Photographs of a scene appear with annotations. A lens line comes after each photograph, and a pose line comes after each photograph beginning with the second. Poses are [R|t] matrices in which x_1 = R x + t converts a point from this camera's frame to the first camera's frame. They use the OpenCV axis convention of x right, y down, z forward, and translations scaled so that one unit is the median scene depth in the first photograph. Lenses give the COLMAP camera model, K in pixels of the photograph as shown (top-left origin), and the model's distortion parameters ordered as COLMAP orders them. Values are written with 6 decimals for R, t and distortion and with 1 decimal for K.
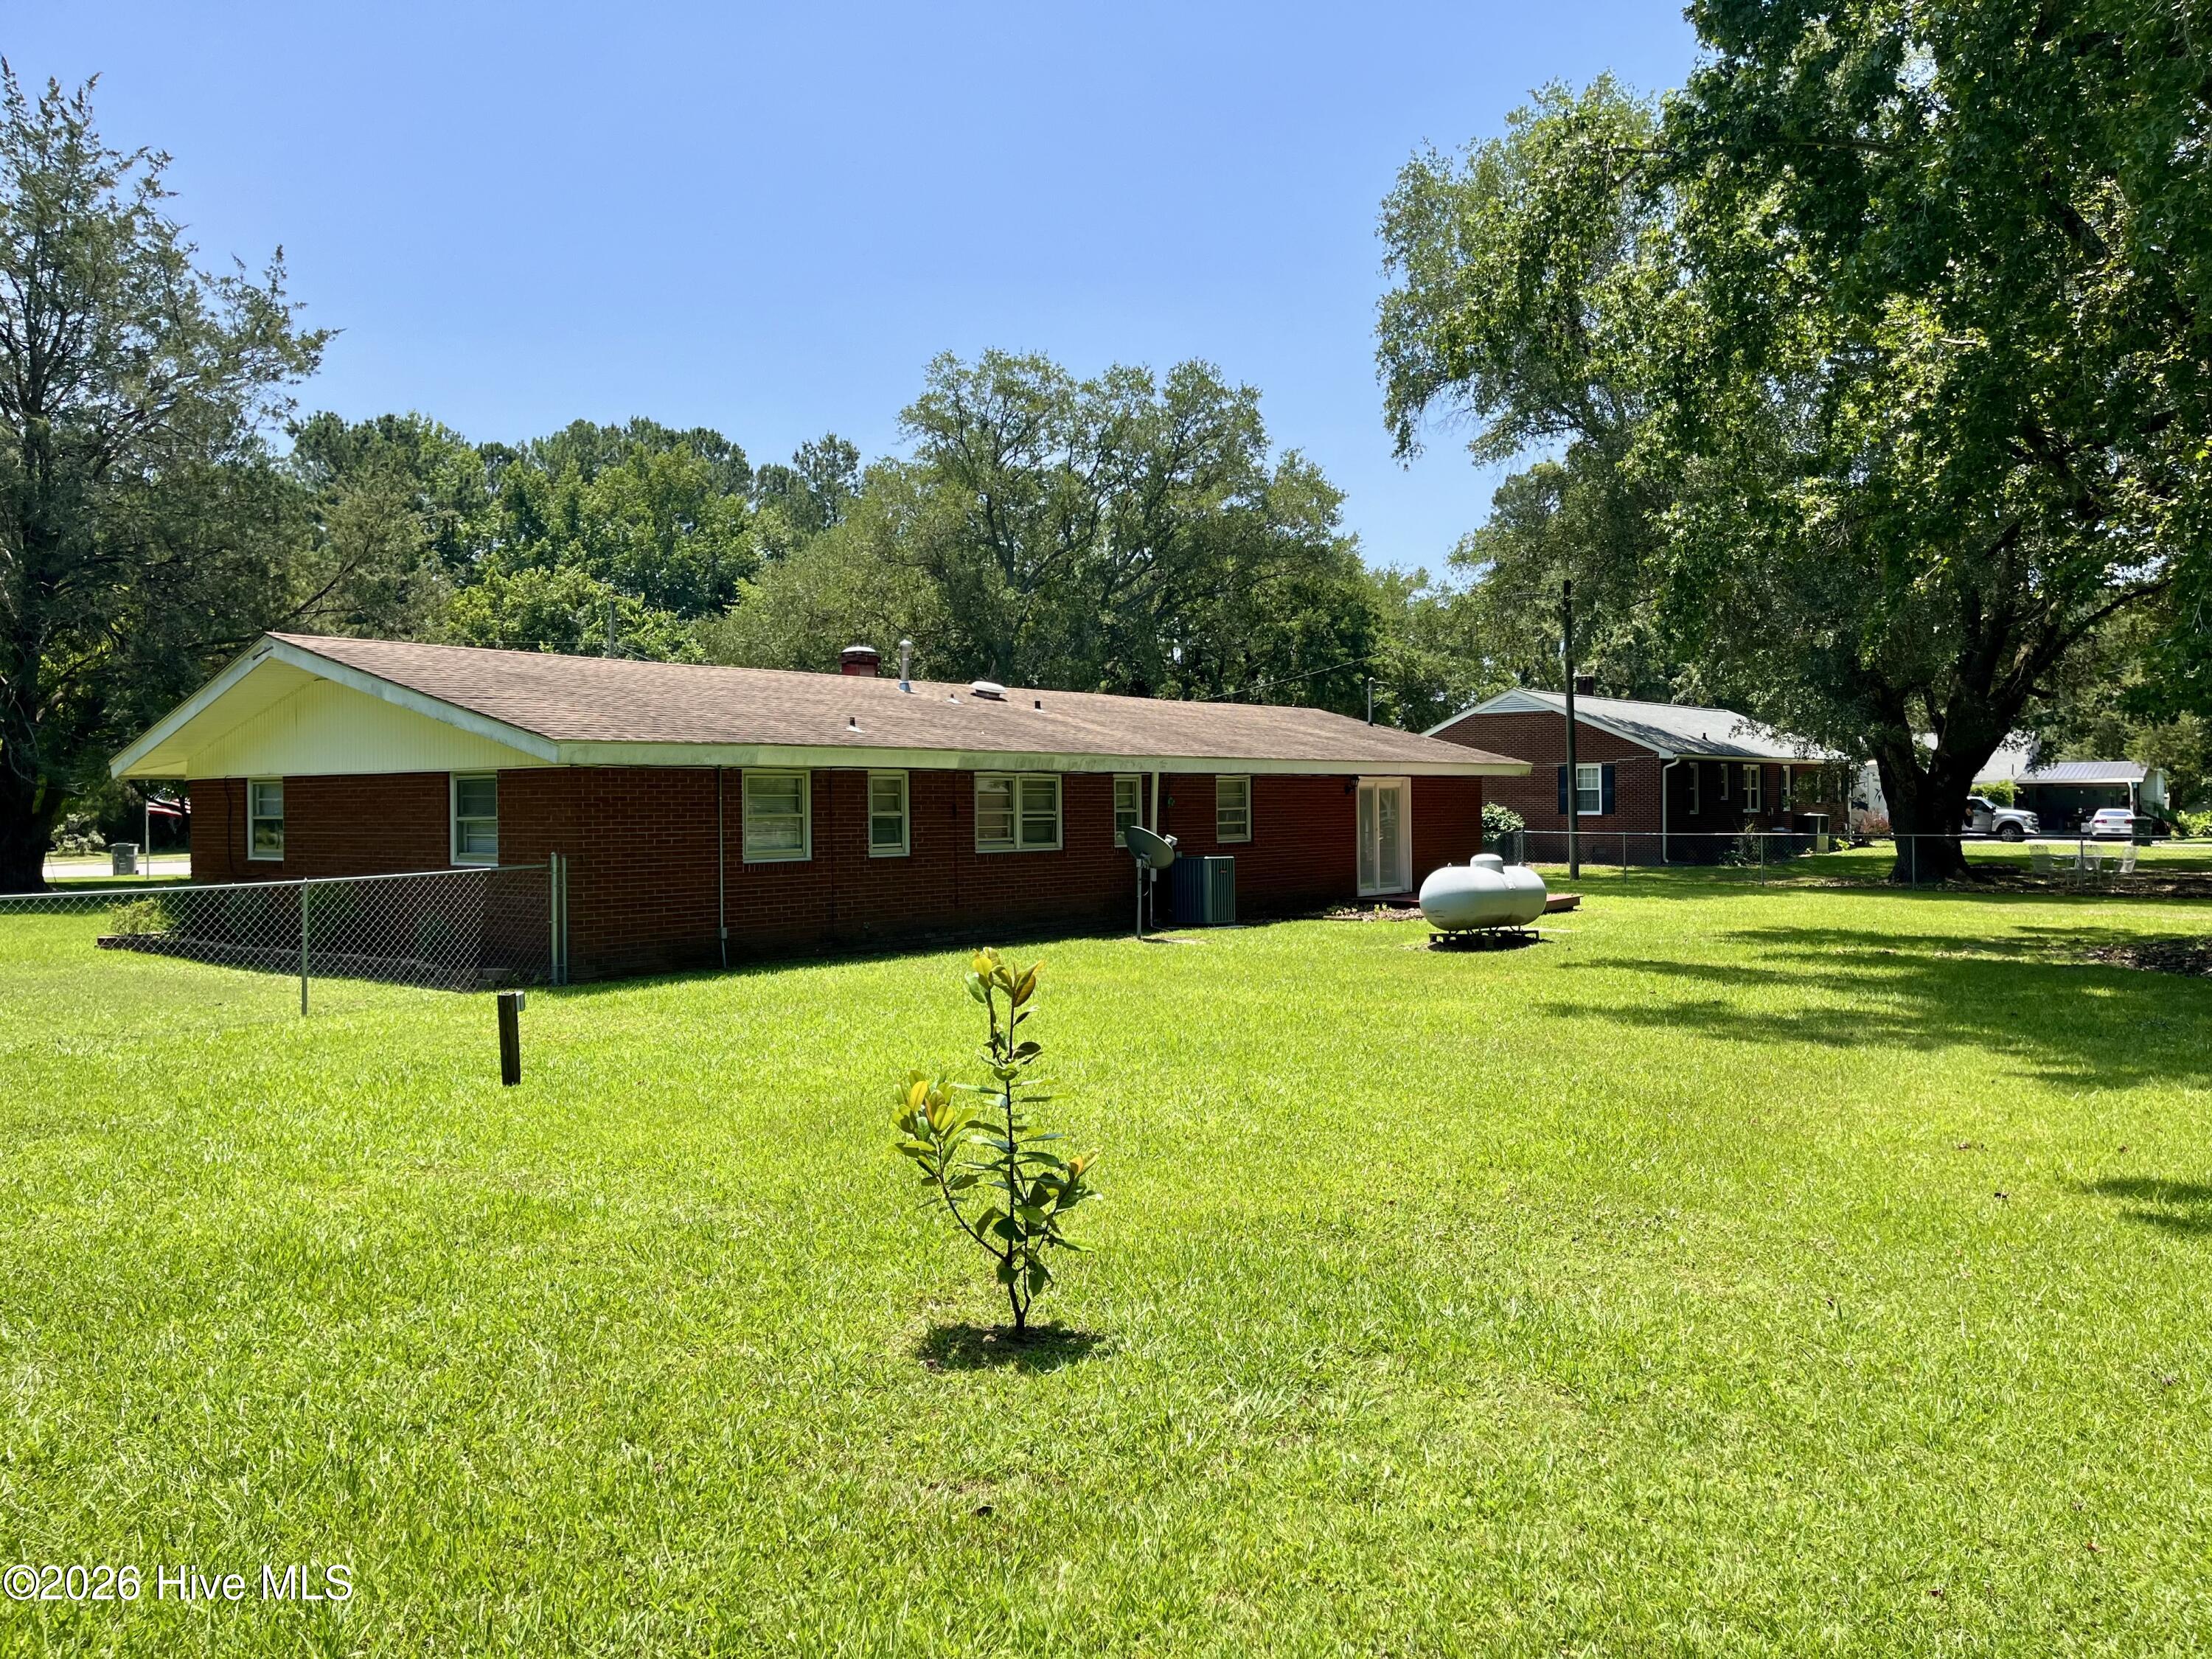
lens RADIAL K [[1663.4, 0, 1097.4], [0, 1663.4, 834.7], [0, 0, 1]] dist [0.040257, -0.036049]
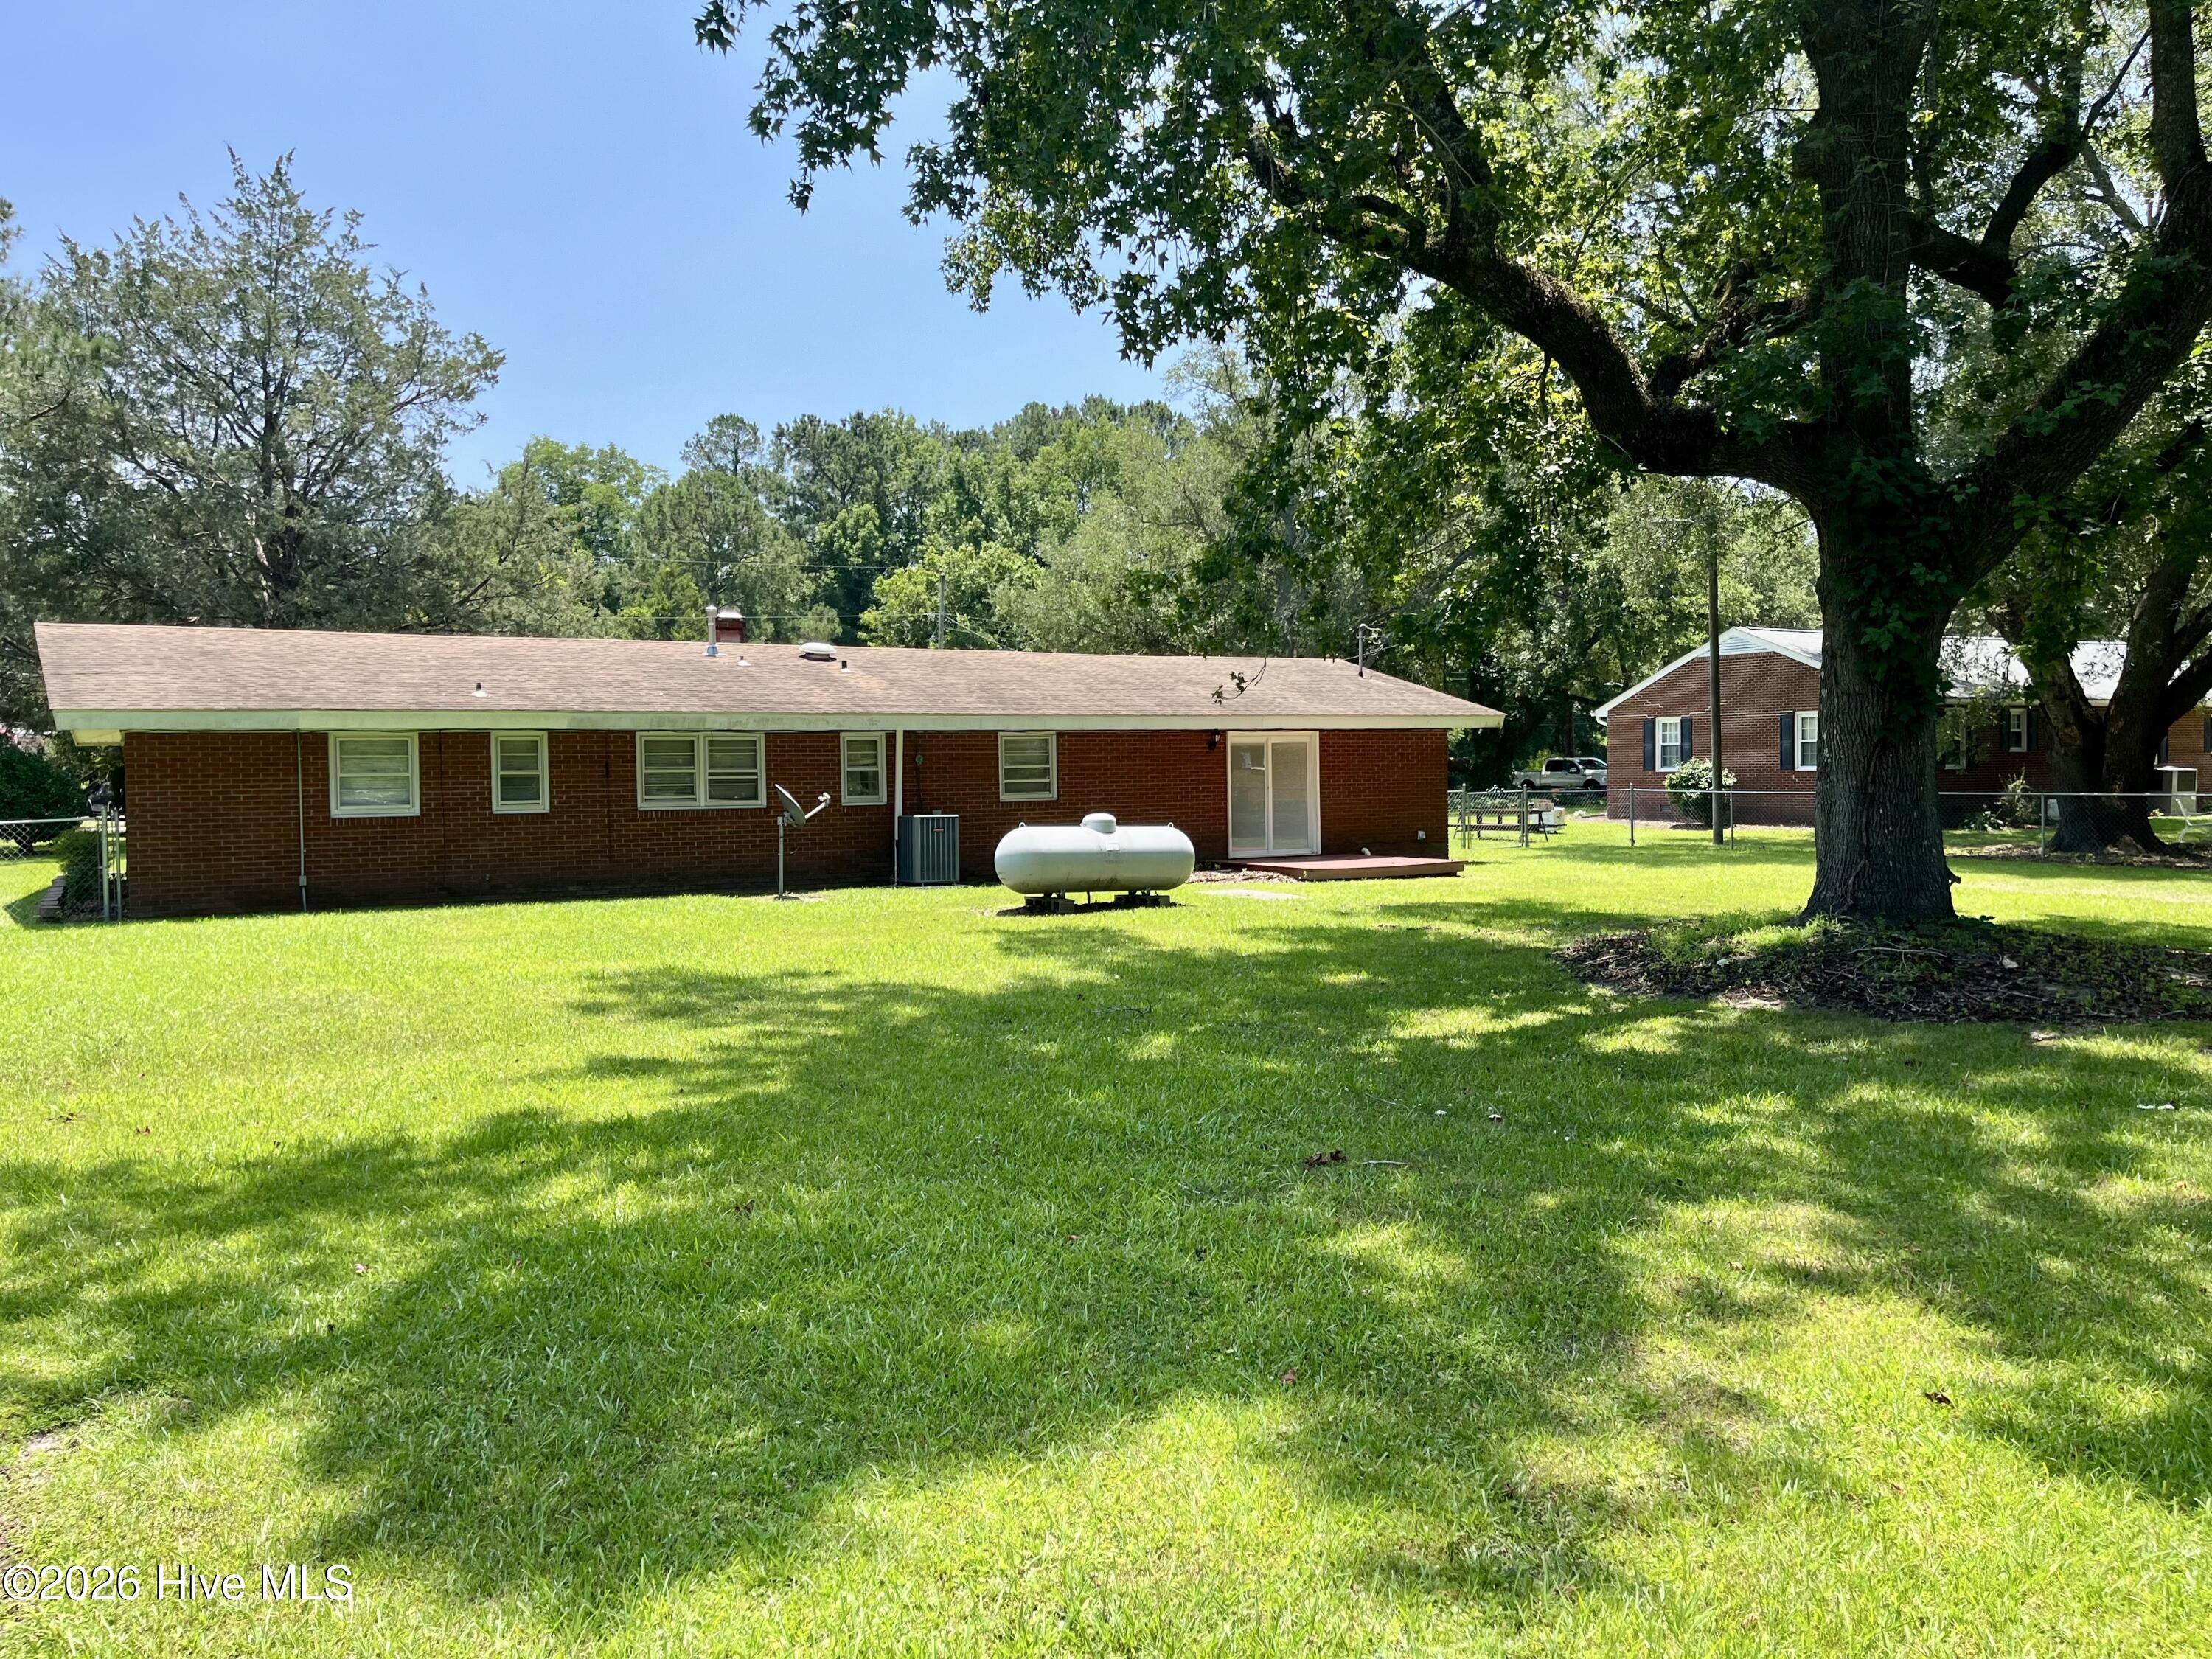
lens RADIAL K [[1663.4, 0, 1100.3], [0, 1663.4, 819.2], [0, 0, 1]] dist [0.040257, -0.036049]
pose [[0.942143, 0.005763, -0.335163, 0.480102], [-0.001099, 0.999900, 0.014103, 0.001203], [0.335210, -0.012919, 0.942055, 0.100857]]
